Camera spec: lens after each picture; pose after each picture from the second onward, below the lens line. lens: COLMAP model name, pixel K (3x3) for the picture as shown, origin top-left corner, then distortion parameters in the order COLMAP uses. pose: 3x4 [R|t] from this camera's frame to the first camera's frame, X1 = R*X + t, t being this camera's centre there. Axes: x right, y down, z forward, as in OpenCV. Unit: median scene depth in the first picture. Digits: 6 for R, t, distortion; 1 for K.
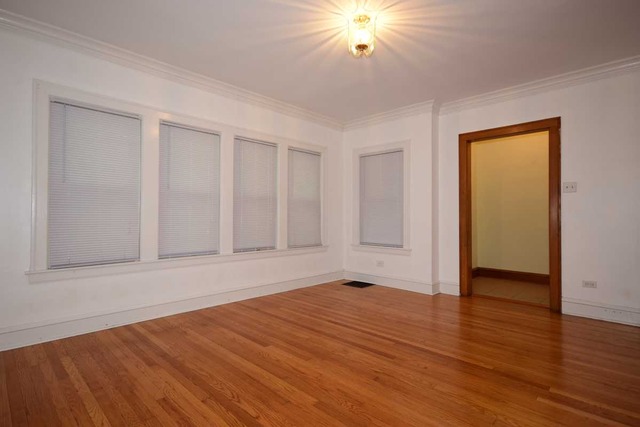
lens RADIAL K [[323.8, 0, 320.0], [0, 323.8, 213.5], [0, 0, 1]] dist [0.002867, 0.000949]
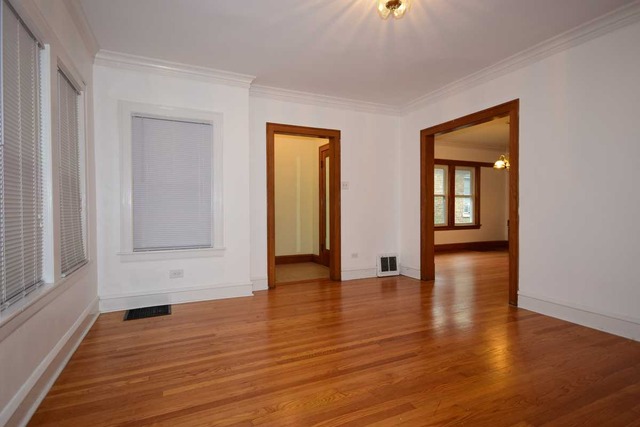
lens RADIAL K [[323.8, 0, 320.0], [0, 323.8, 213.5], [0, 0, 1]] dist [0.002867, 0.000949]
pose [[0.361066, -0.021211, 0.932299, -0.486815], [-0.003515, 0.999703, 0.024106, 0.002871], [-0.932534, -0.011981, 0.360884, 0.586475]]
